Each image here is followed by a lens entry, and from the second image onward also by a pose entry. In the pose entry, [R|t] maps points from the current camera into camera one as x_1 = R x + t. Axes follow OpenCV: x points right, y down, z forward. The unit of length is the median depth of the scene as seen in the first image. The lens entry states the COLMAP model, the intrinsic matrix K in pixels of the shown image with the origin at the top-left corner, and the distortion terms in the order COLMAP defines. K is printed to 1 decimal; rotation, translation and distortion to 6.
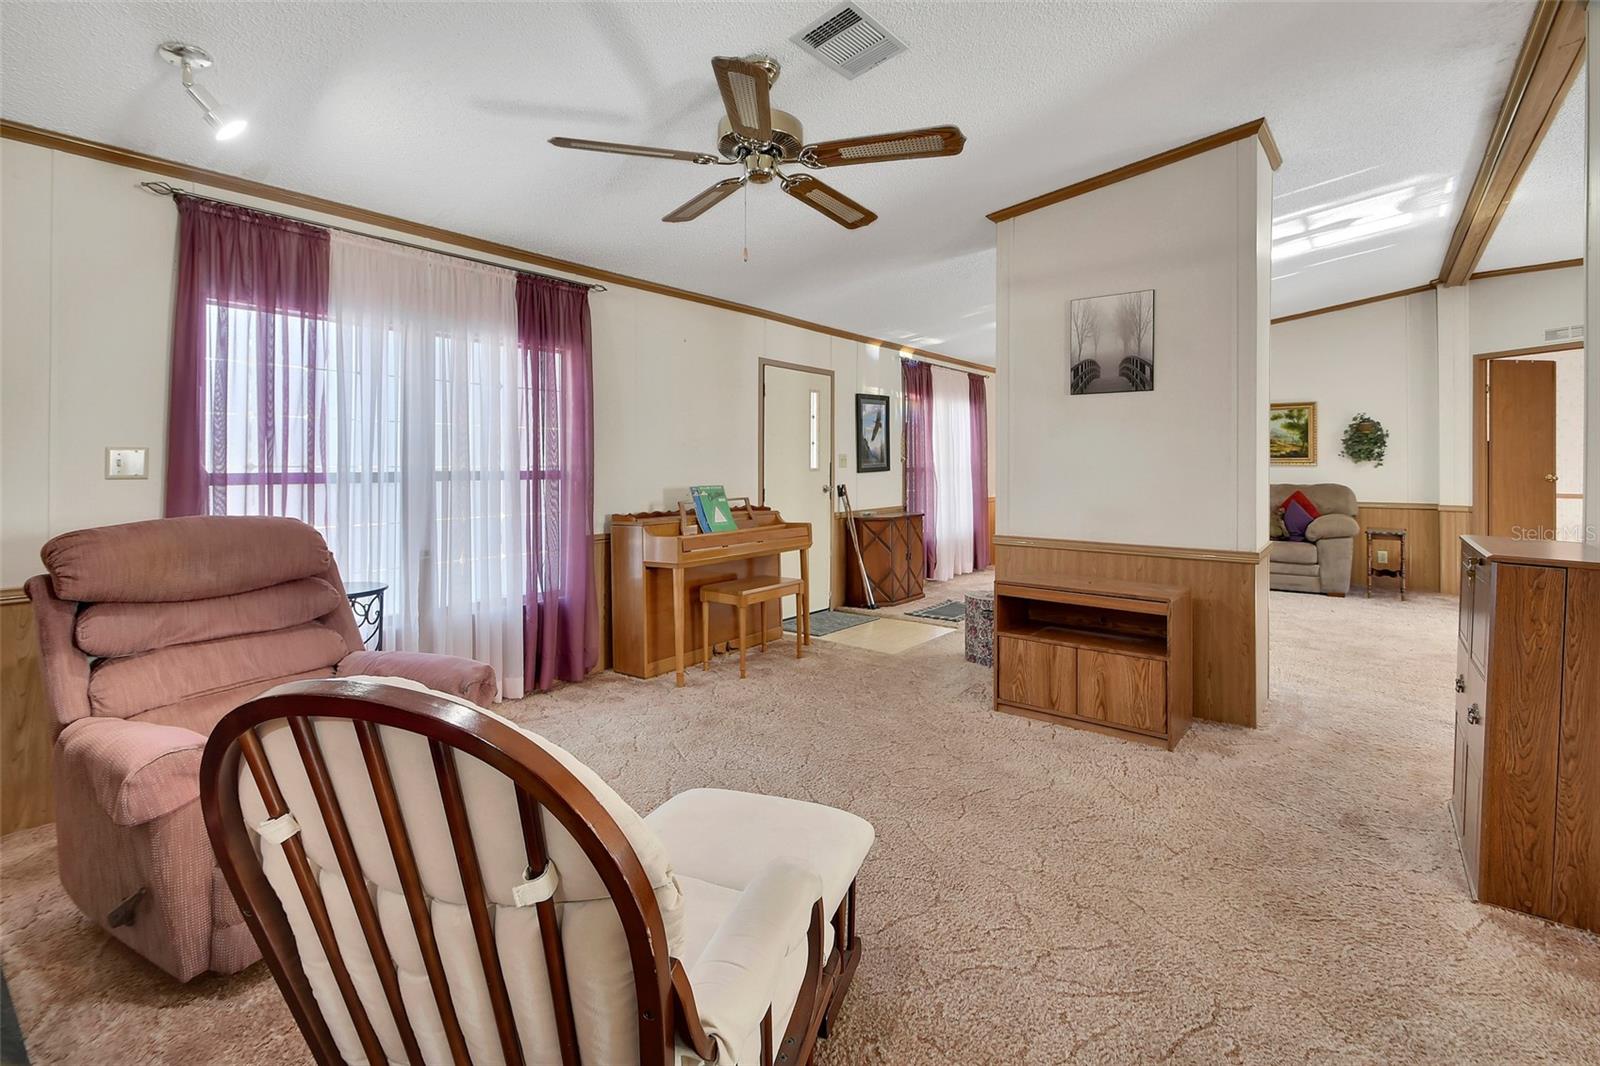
lens RADIAL K [[735.9, 0, 796.7], [0, 735.9, 458.1], [0, 0, 1]] dist [0.003129, 0.000241]
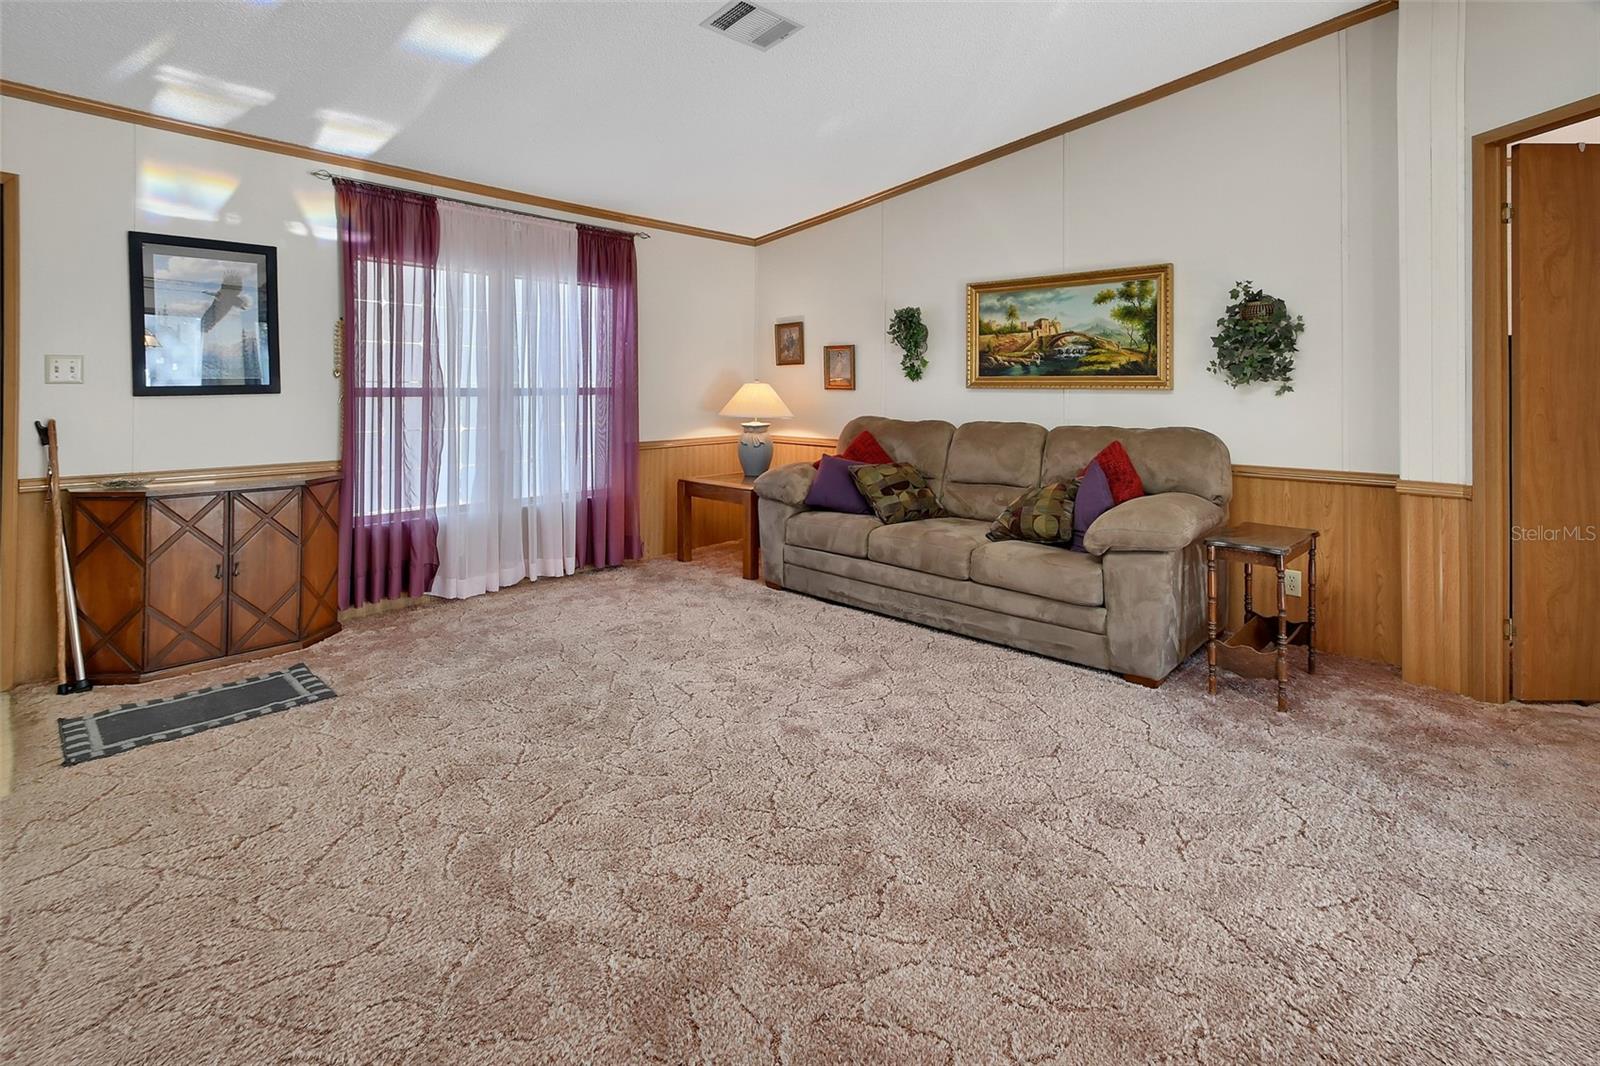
lens RADIAL K [[764.9, 0, 802.1], [0, 764.9, 385.9], [0, 0, 1]] dist [0.015926, -0.000096]
pose [[0.997439, 0.007518, -0.071131, 0.515185], [-0.007440, 0.999971, 0.001358, 0.008421], [0.071140, -0.000825, 0.997466, 0.480528]]
